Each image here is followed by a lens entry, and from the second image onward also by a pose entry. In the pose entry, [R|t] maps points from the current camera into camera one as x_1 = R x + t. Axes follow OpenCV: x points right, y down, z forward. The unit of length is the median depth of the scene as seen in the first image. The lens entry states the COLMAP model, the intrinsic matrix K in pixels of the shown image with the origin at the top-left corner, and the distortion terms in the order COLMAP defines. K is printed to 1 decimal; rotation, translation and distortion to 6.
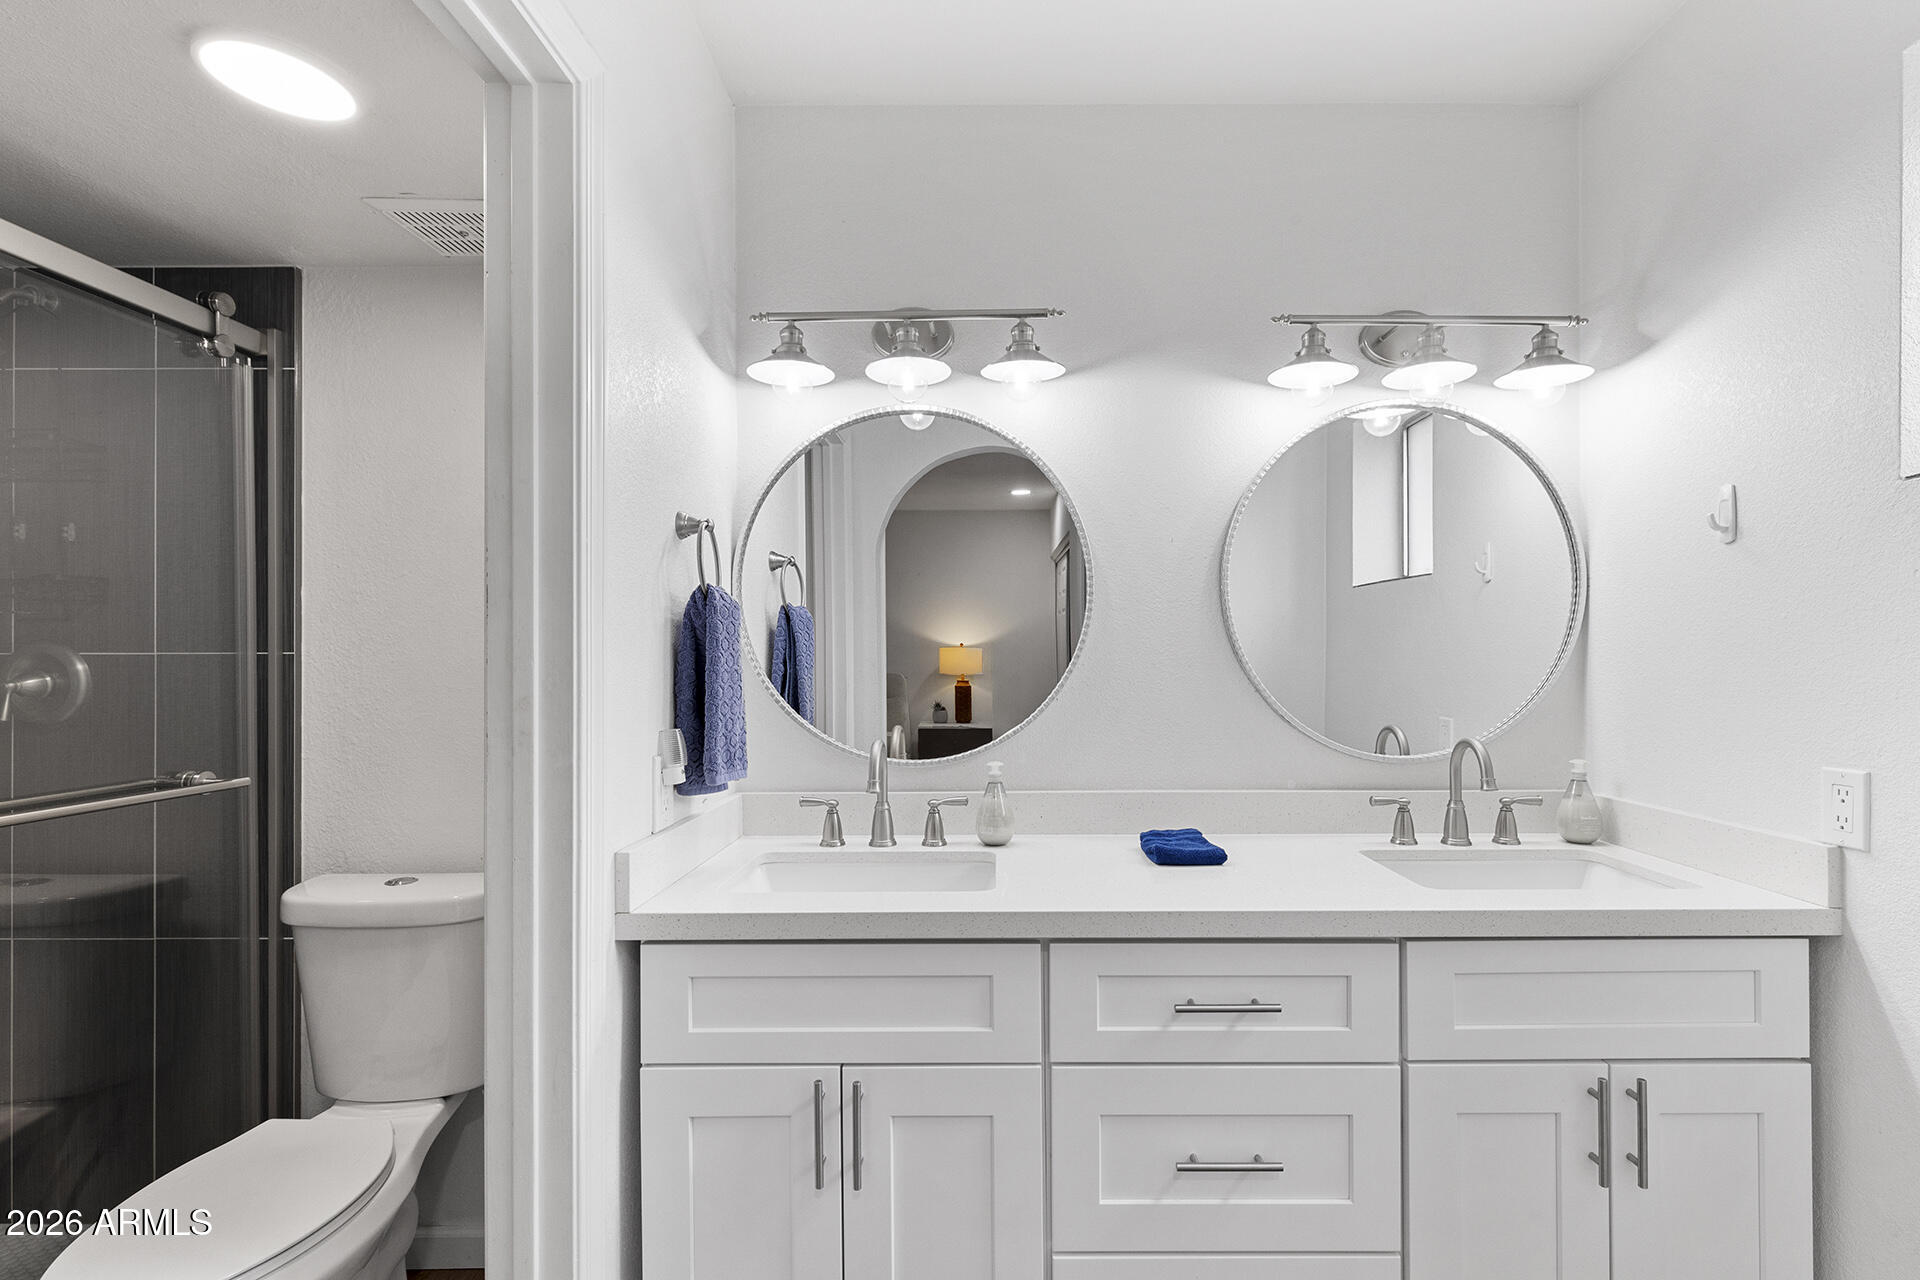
lens RADIAL K [[892.4, 0, 957.1], [0, 892.4, 649.1], [0, 0, 1]] dist [0.005019, 0.000007]
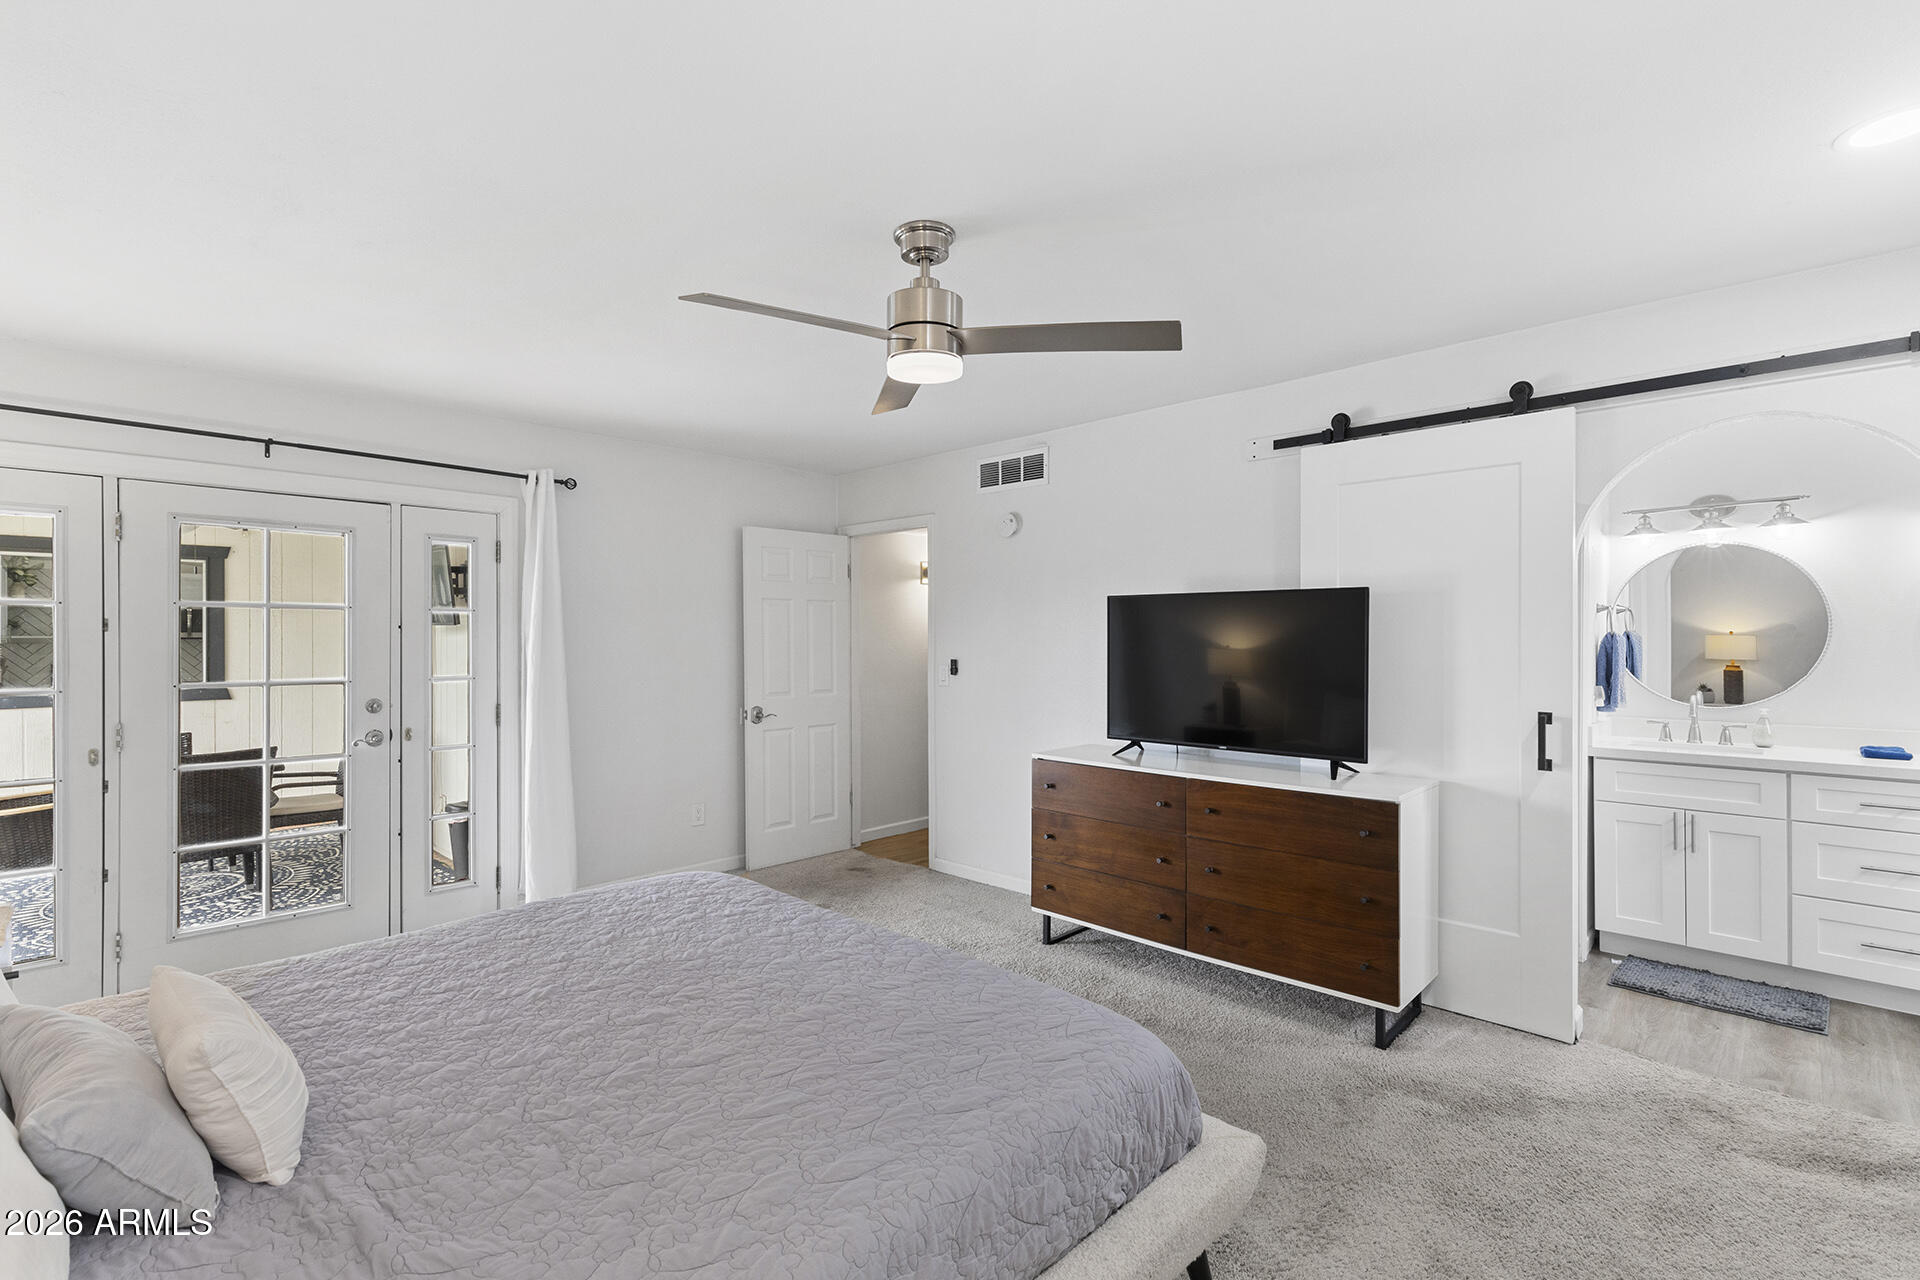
lens RADIAL K [[847.0, 0, 958.6], [0, 847.0, 631.4], [0, 0, 1]] dist [0.002718, 0.000282]
pose [[0.746898, 0.004888, -0.664921, -0.048827], [0.002902, 0.999939, 0.010610, -0.091212], [0.664933, -0.009854, 0.746838, -1.872916]]
